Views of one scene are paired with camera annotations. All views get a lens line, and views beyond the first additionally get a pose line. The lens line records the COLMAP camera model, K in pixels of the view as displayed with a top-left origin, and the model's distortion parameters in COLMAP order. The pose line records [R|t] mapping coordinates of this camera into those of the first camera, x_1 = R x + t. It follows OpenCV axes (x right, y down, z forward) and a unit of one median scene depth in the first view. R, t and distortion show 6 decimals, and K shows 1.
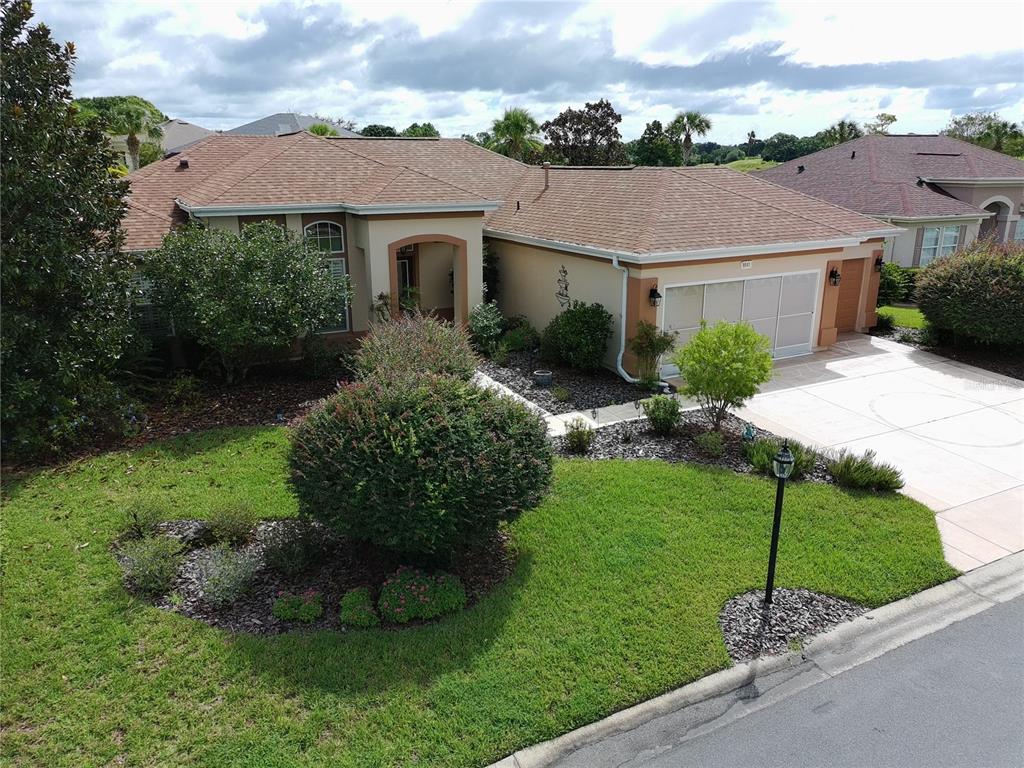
lens RADIAL K [[758.3, 0, 508.8], [0, 758.3, 381.0], [0, 0, 1]] dist [0.058391, -0.051577]
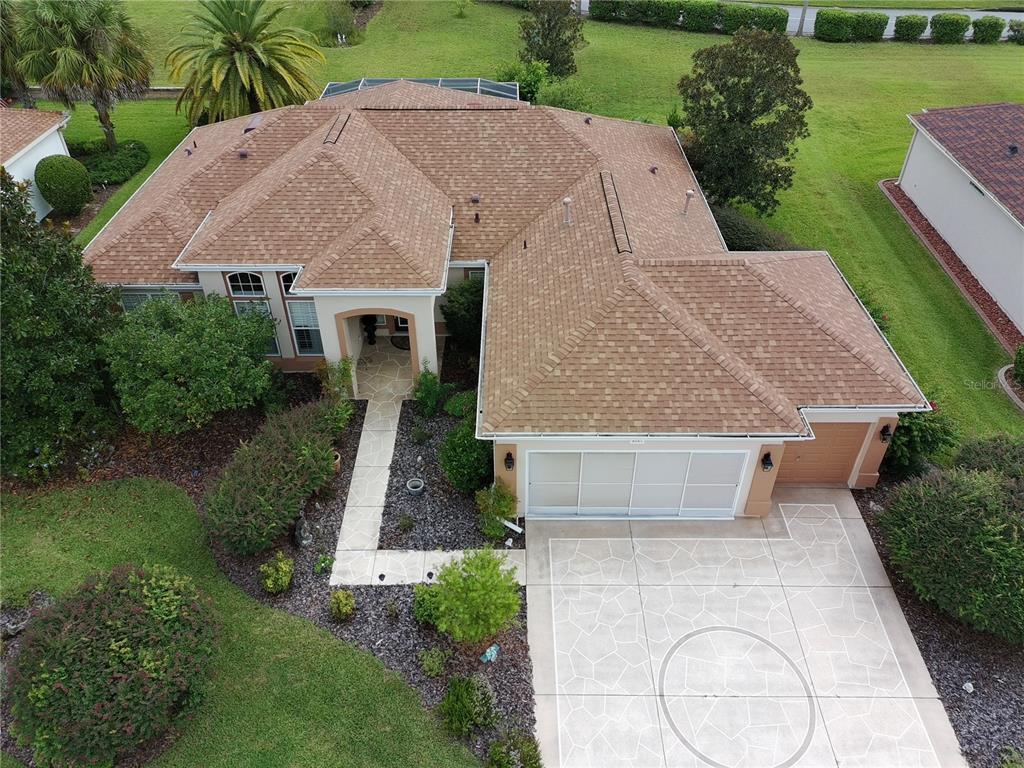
lens RADIAL K [[758.3, 0, 508.8], [0, 758.3, 381.0], [0, 0, 1]] dist [0.058391, -0.051577]
pose [[0.880055, 0.292085, -0.374419, 0.531566], [-0.131853, 0.907760, 0.398230, -0.601454], [0.456200, -0.301096, 0.837390, 0.193279]]
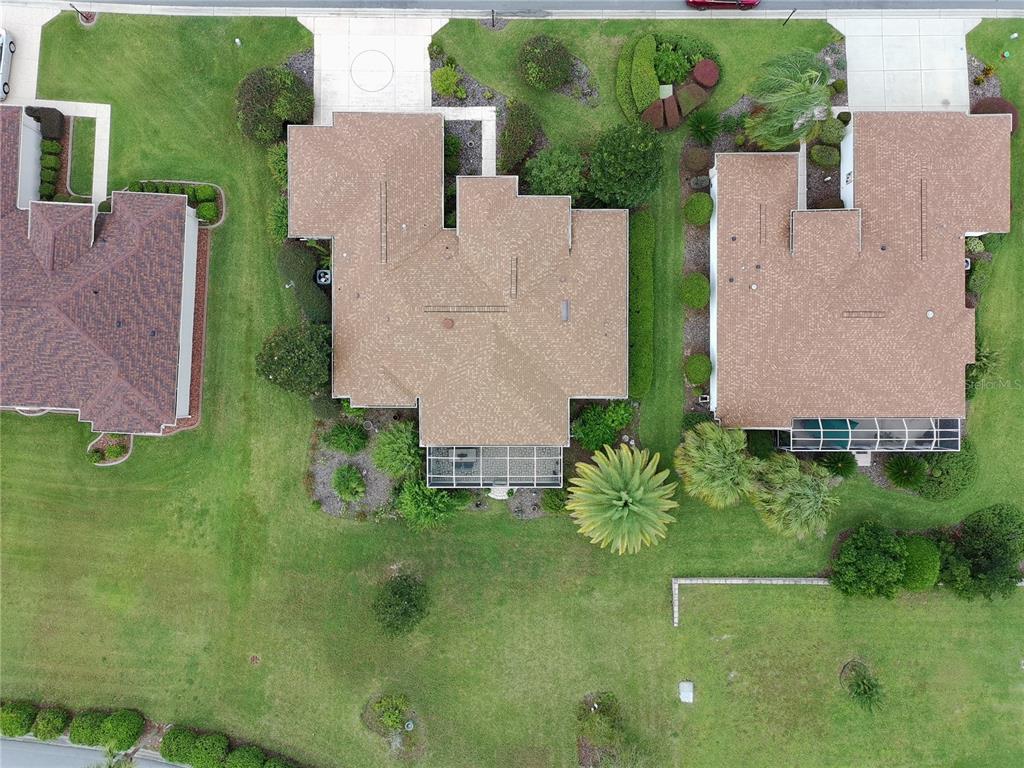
lens RADIAL K [[758.3, 0, 508.8], [0, 758.3, 381.0], [0, 0, 1]] dist [0.058391, -0.051577]
pose [[-0.881585, -0.472003, 0.004550, -0.547997], [0.135121, -0.243114, 0.960540, -3.132417], [-0.452272, 0.847413, 0.278104, 0.894147]]
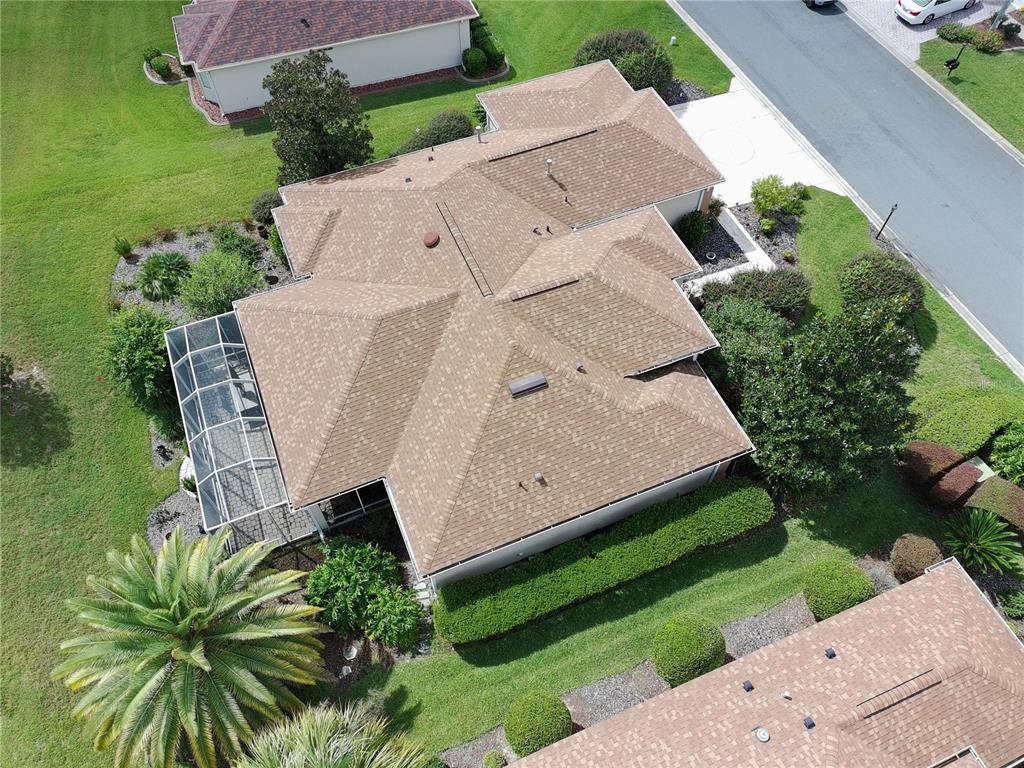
lens RADIAL K [[758.3, 0, 508.8], [0, 758.3, 381.0], [0, 0, 1]] dist [0.058391, -0.051577]
pose [[0.097940, -0.827563, 0.552763, -1.407629], [0.284177, 0.555563, 0.781405, -1.567231], [-0.953756, 0.080552, 0.289587, 0.958095]]
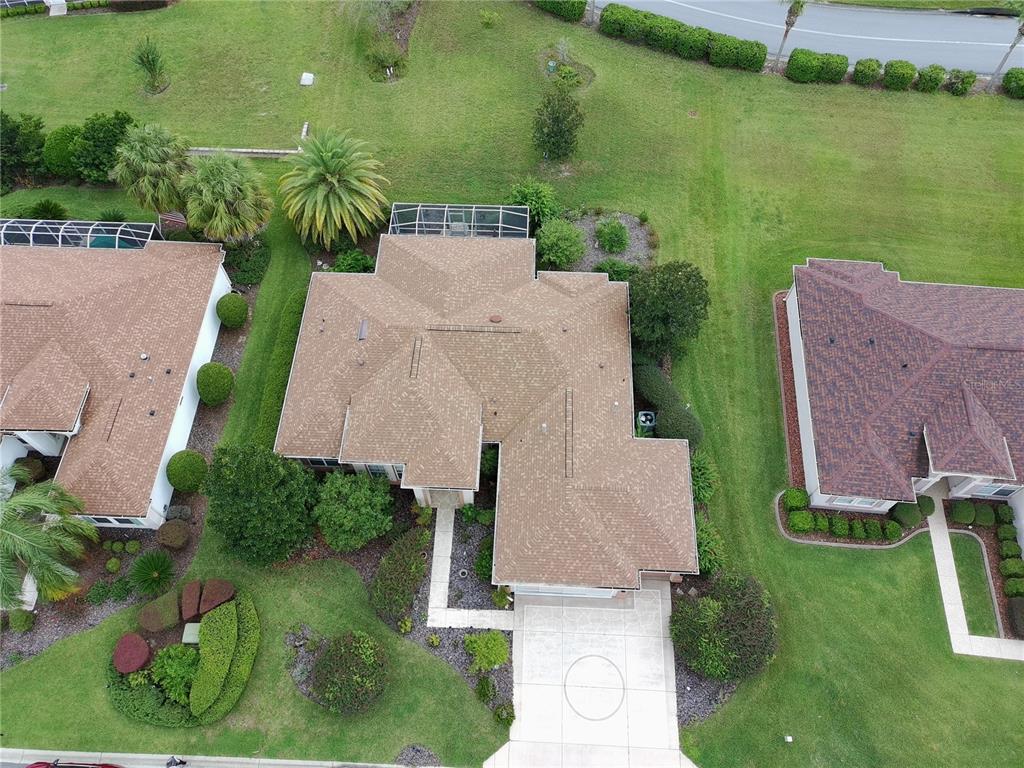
lens RADIAL K [[758.3, 0, 508.8], [0, 758.3, 381.0], [0, 0, 1]] dist [0.058391, -0.051577]
pose [[0.860391, 0.440654, -0.256030, 0.500203], [-0.140194, 0.687644, 0.712384, -2.085345], [0.489972, -0.577035, 0.653420, -0.103389]]
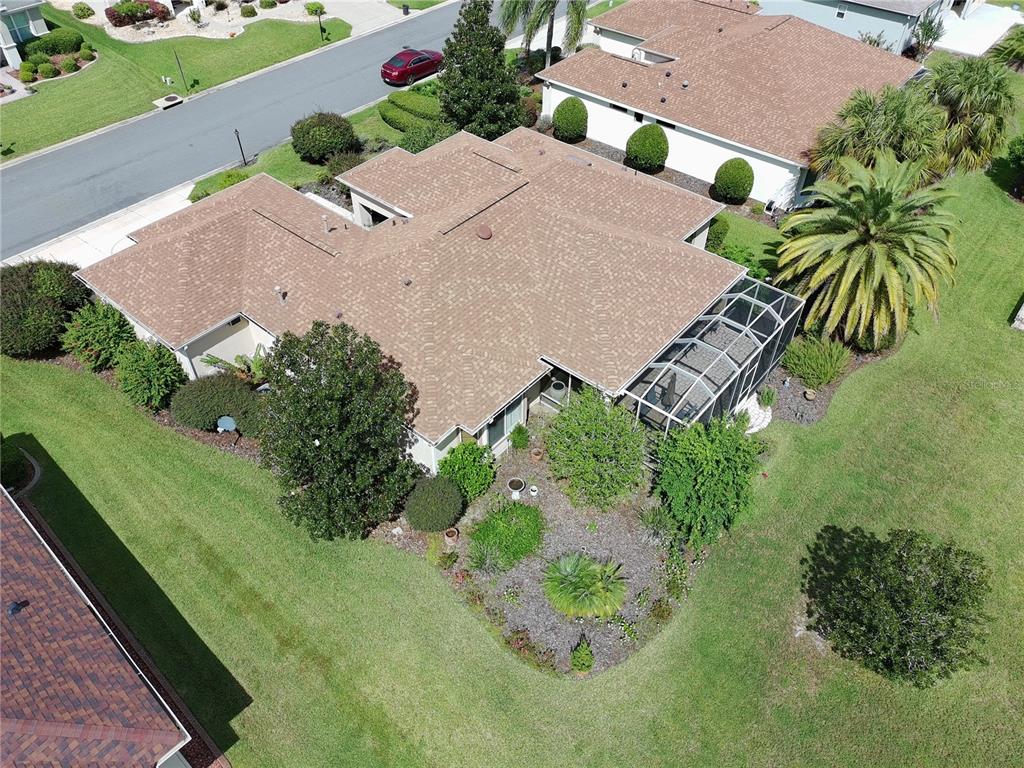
lens RADIAL K [[756.0, 0, 507.1], [0, 756.0, 380.2], [0, 0, 1]] dist [0.074905, -0.072343]
pose [[-0.930322, 0.255528, -0.263071, 0.237501], [-0.104993, 0.501722, 0.858634, -1.784712], [0.351393, 0.826427, -0.439934, 2.617607]]
